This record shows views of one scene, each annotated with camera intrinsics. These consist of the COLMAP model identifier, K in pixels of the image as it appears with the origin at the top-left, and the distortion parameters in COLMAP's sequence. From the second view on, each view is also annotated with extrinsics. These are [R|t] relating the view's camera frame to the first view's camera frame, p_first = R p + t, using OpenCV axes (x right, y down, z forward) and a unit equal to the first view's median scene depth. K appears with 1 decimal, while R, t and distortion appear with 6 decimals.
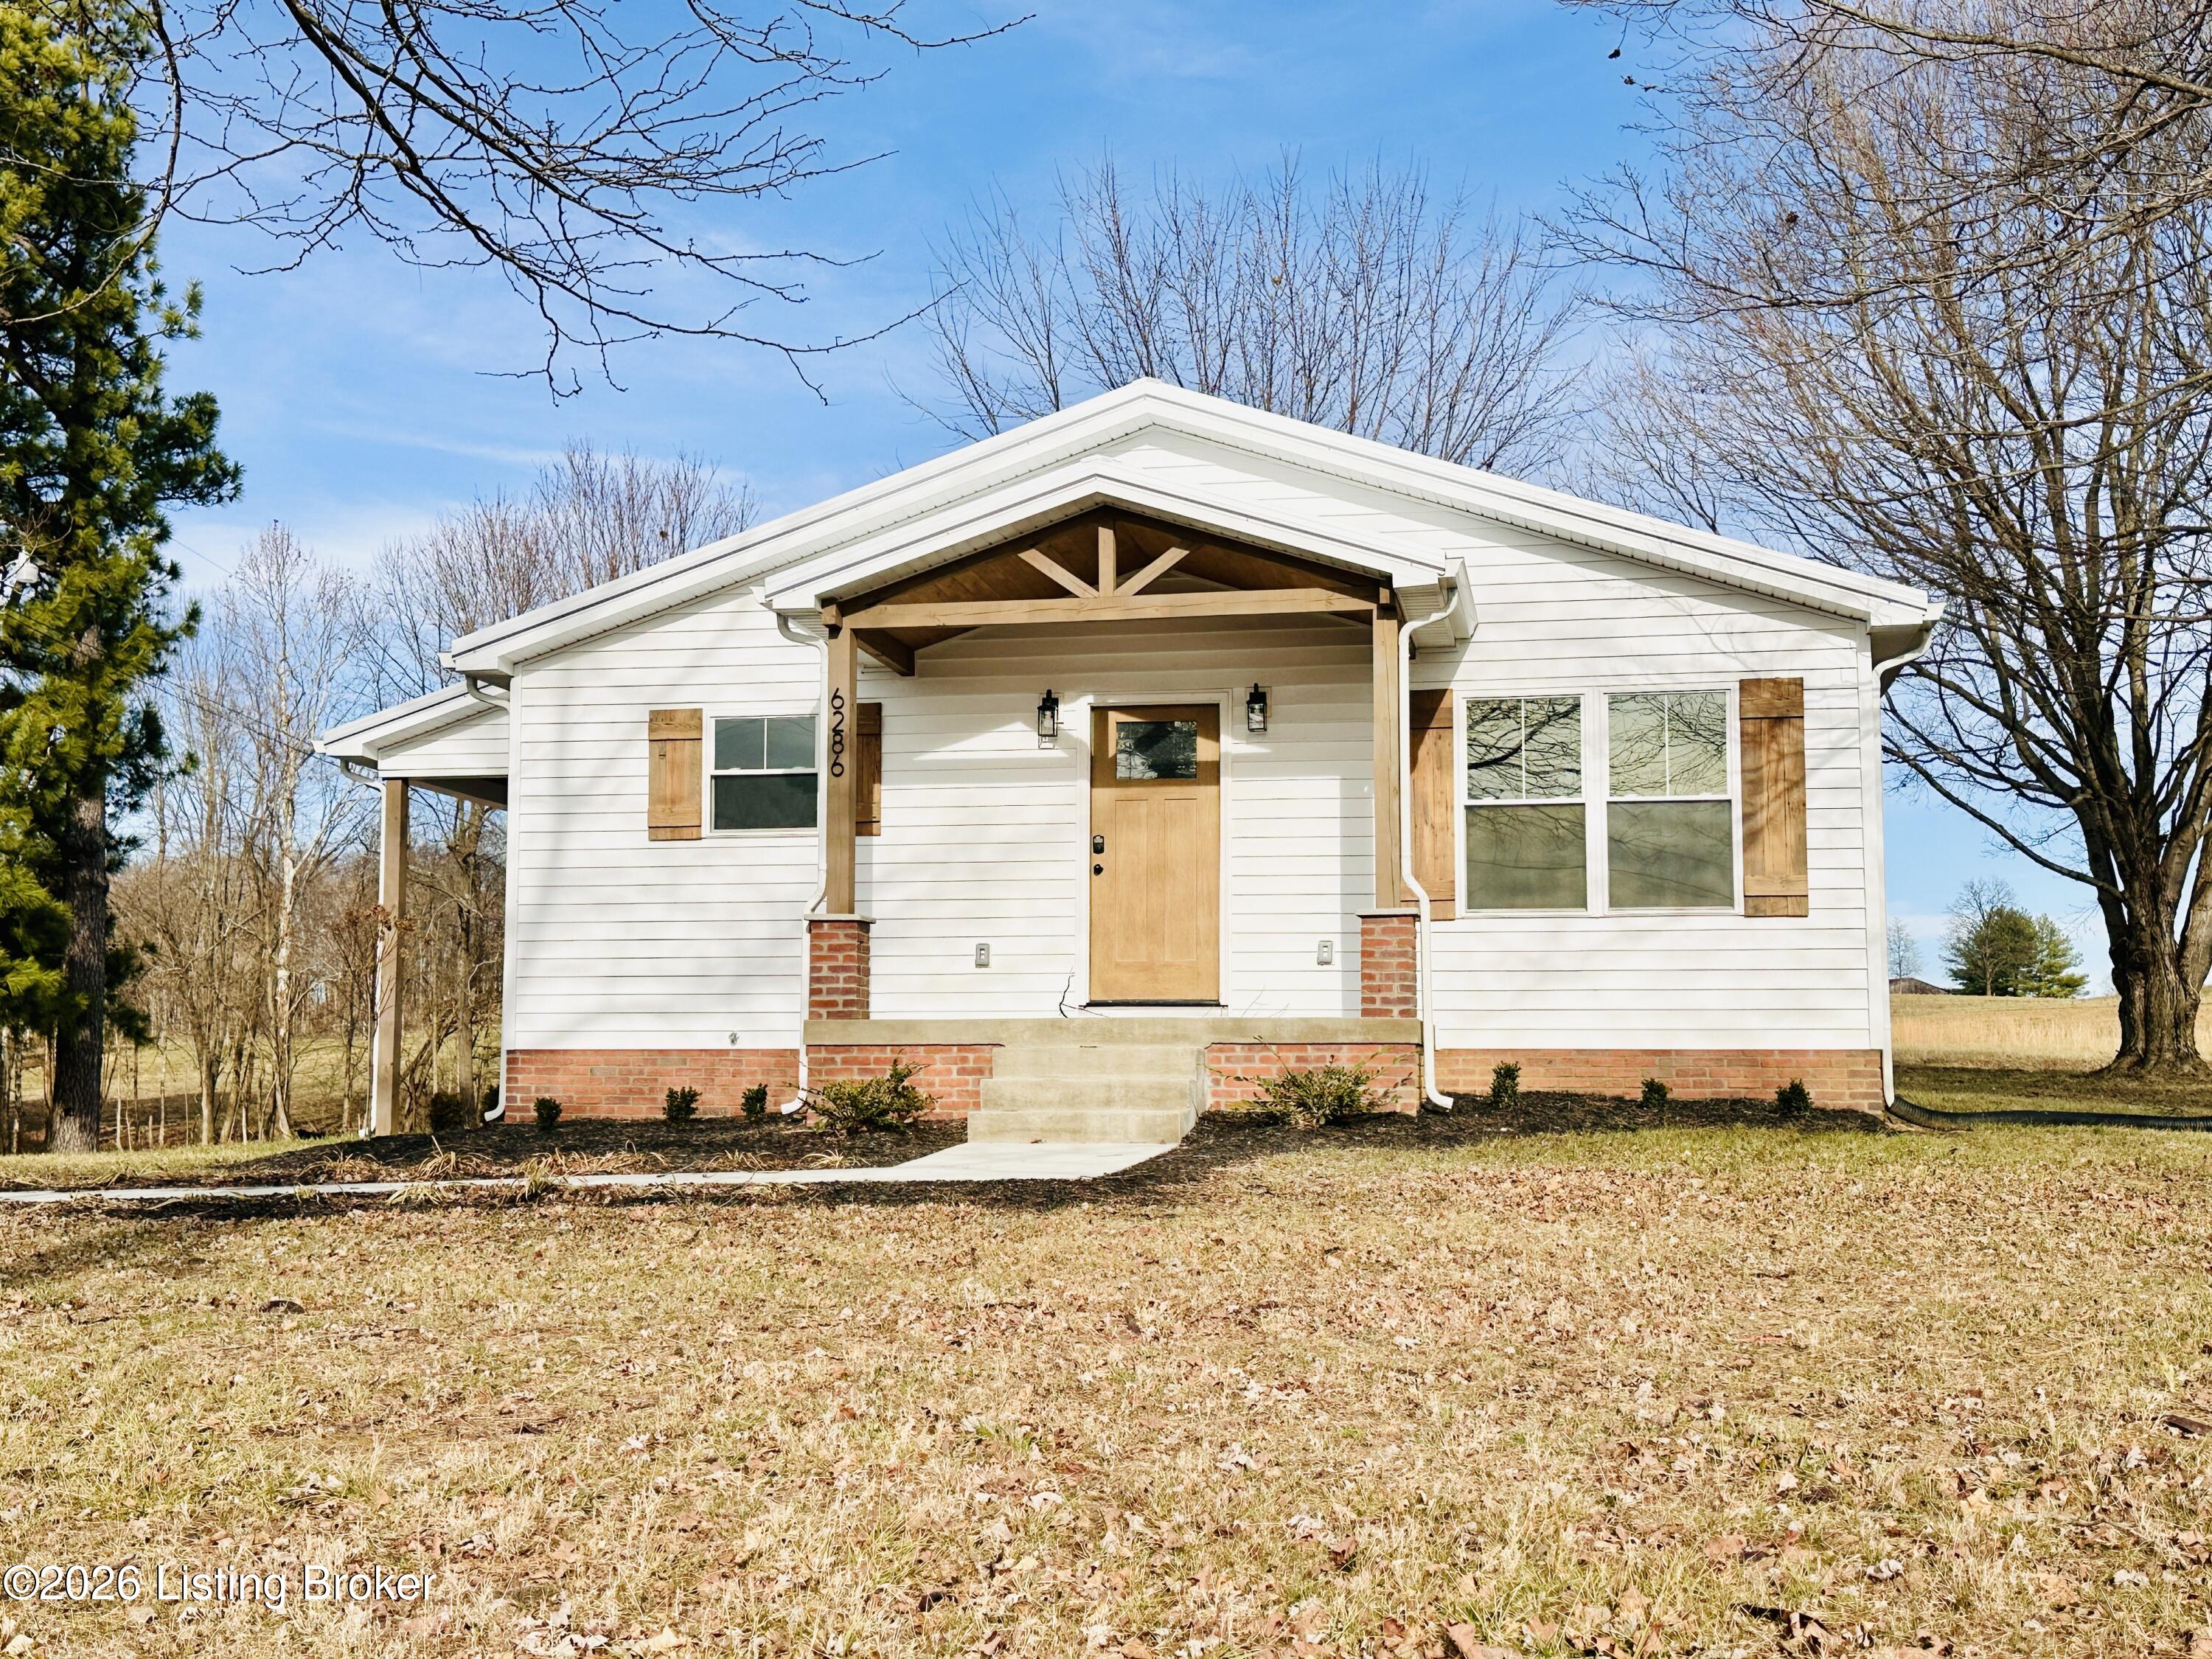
lens RADIAL K [[2589.1, 0, 1106.0], [0, 2589.1, 829.5], [0, 0, 1]] dist [0.086119, -0.013743]
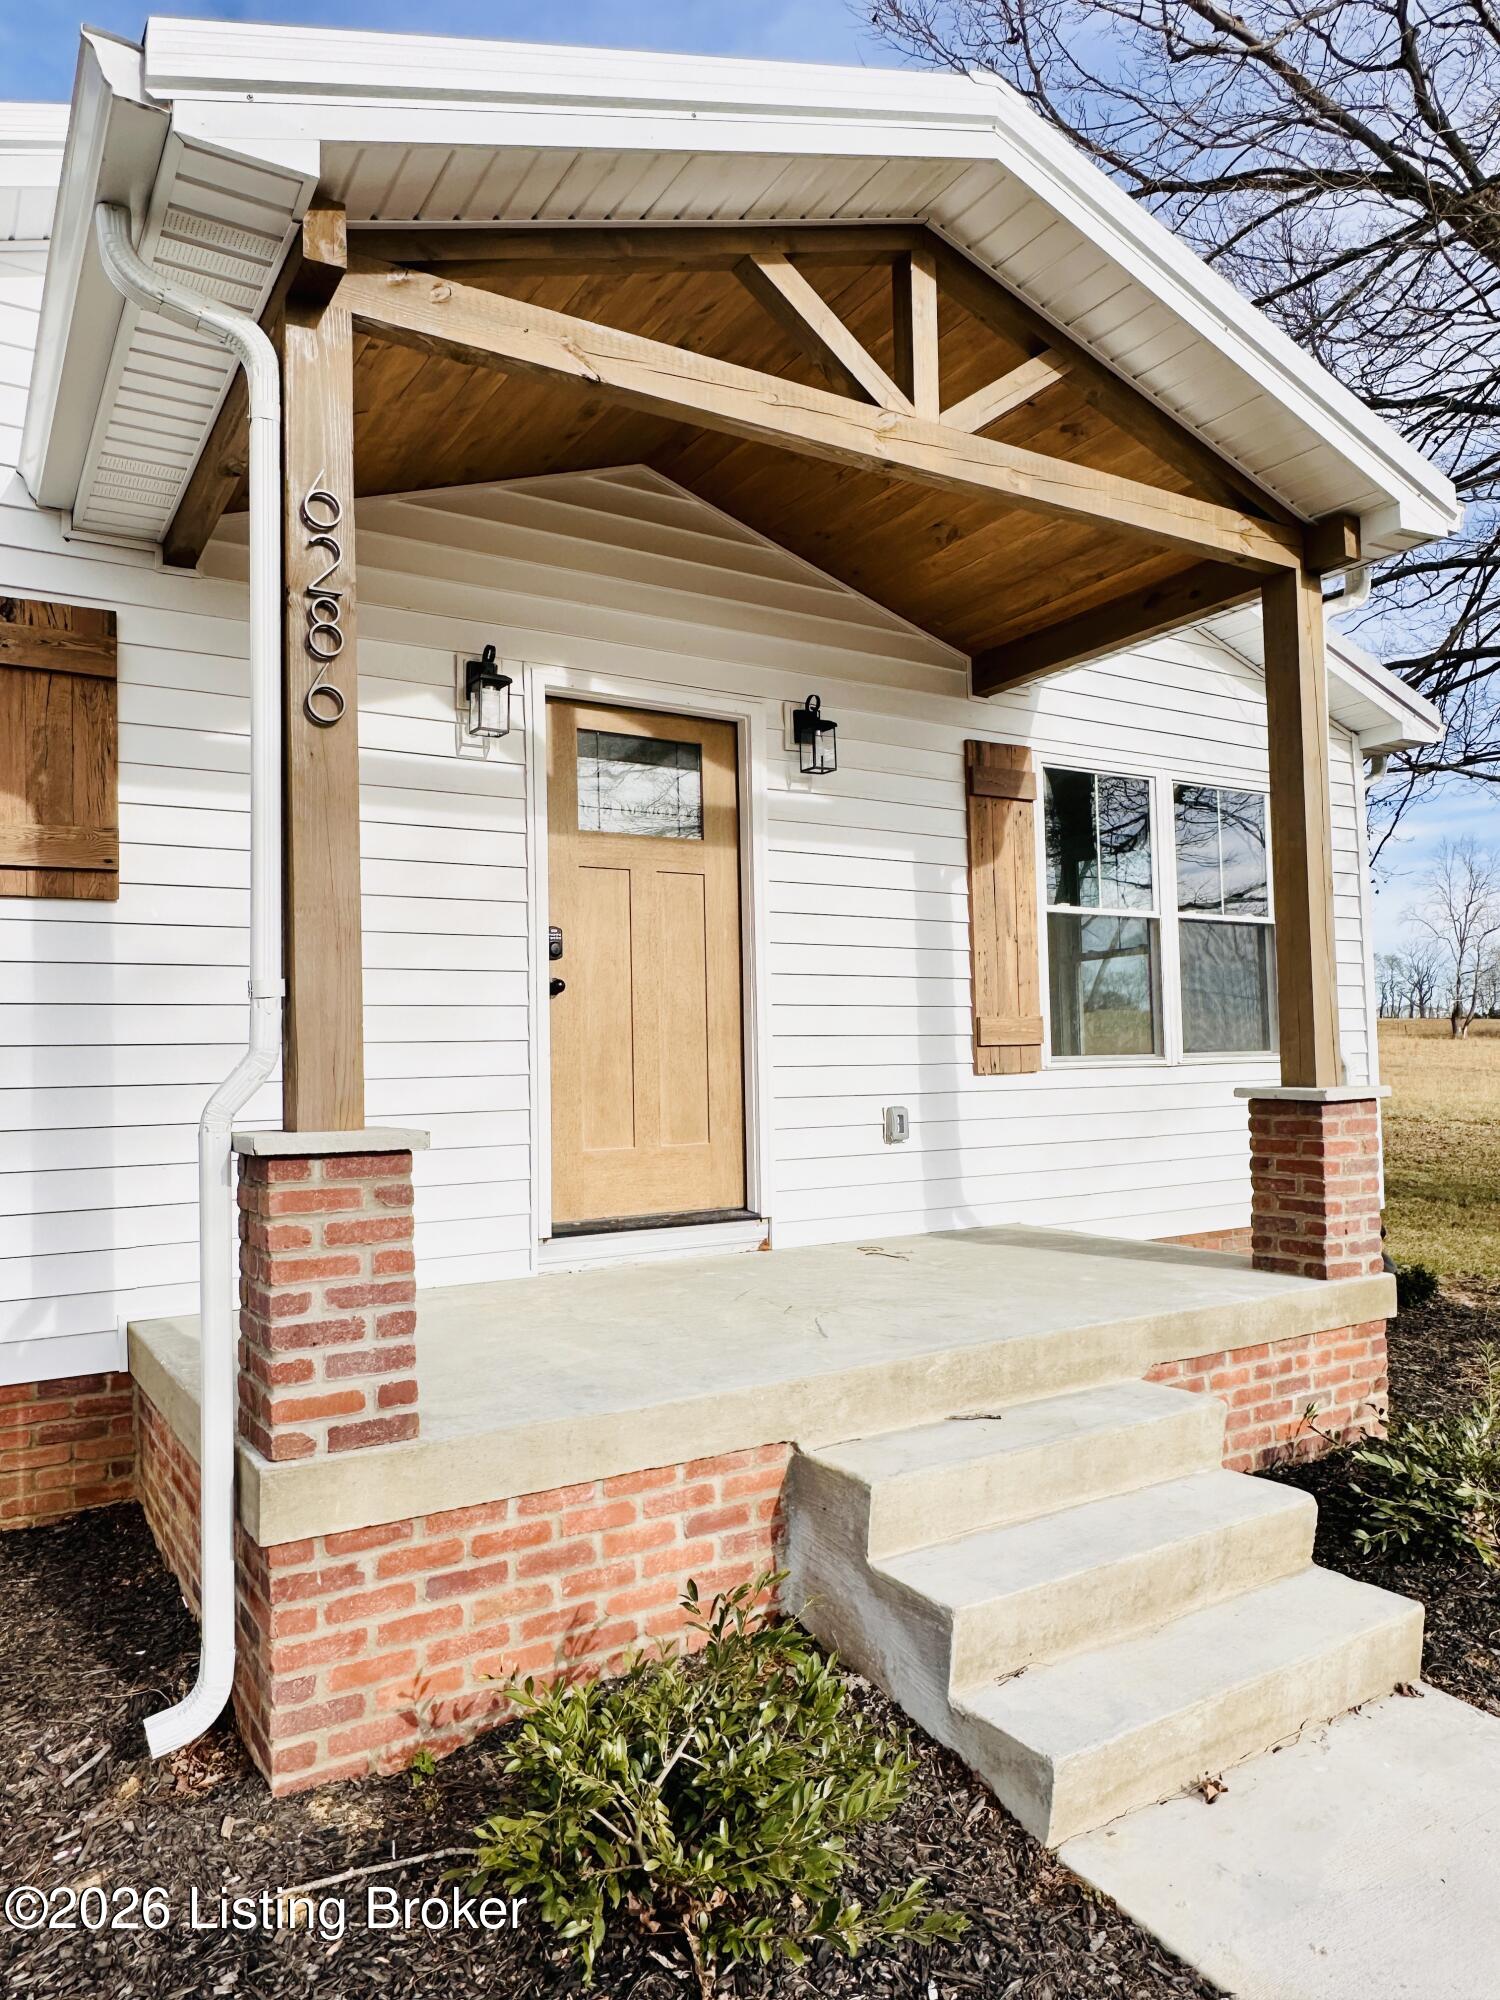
lens RADIAL K [[1317.7, 0, 750.0], [0, 1317.7, 1000.0], [0, 0, 1]] dist [-0.005003, -0.000805]
pose [[0.731244, 0.013429, 0.681984, -0.173671], [-0.048741, 0.998279, 0.032605, 0.007297], [-0.680373, -0.057083, 0.730640, 0.800523]]
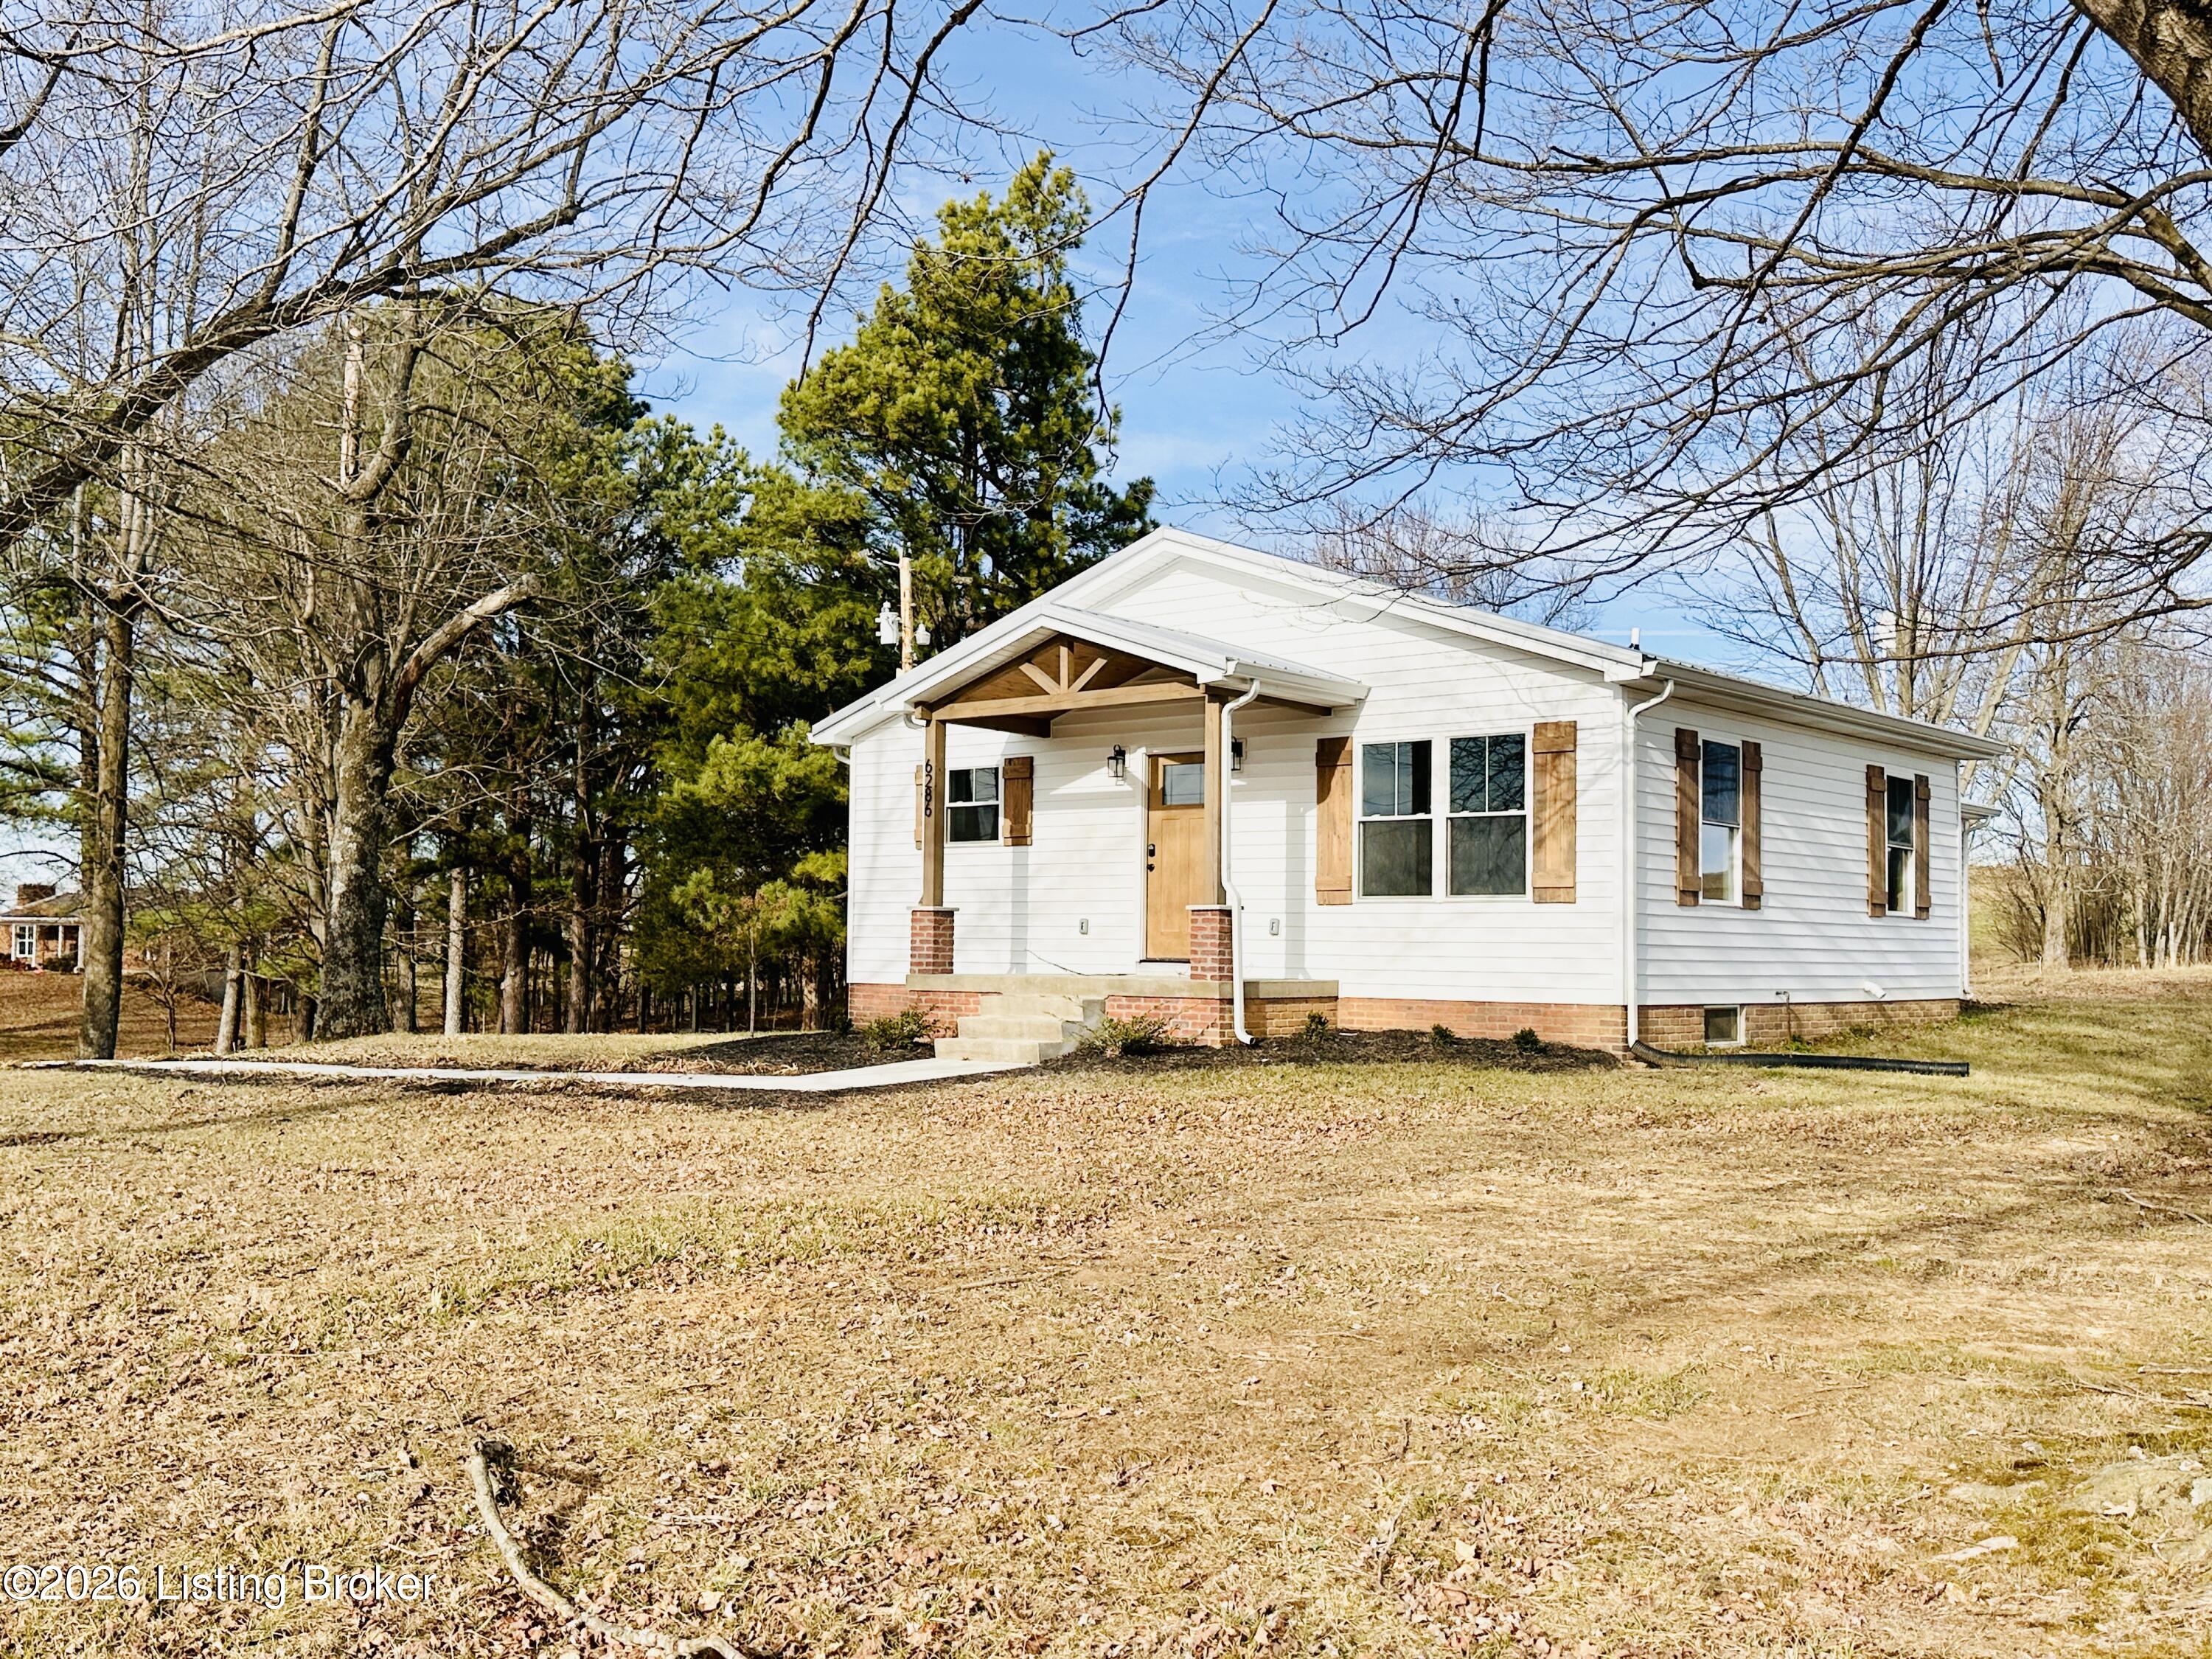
lens RADIAL K [[2121.7, 0, 1095.2], [0, 2121.7, 835.1], [0, 0, 1]] dist [0.154017, -0.273356]
pose [[0.868511, -0.017825, -0.495350, 0.586789], [0.040551, 0.998558, 0.035167, -0.048112], [0.494009, -0.050630, 0.867982, -0.051043]]
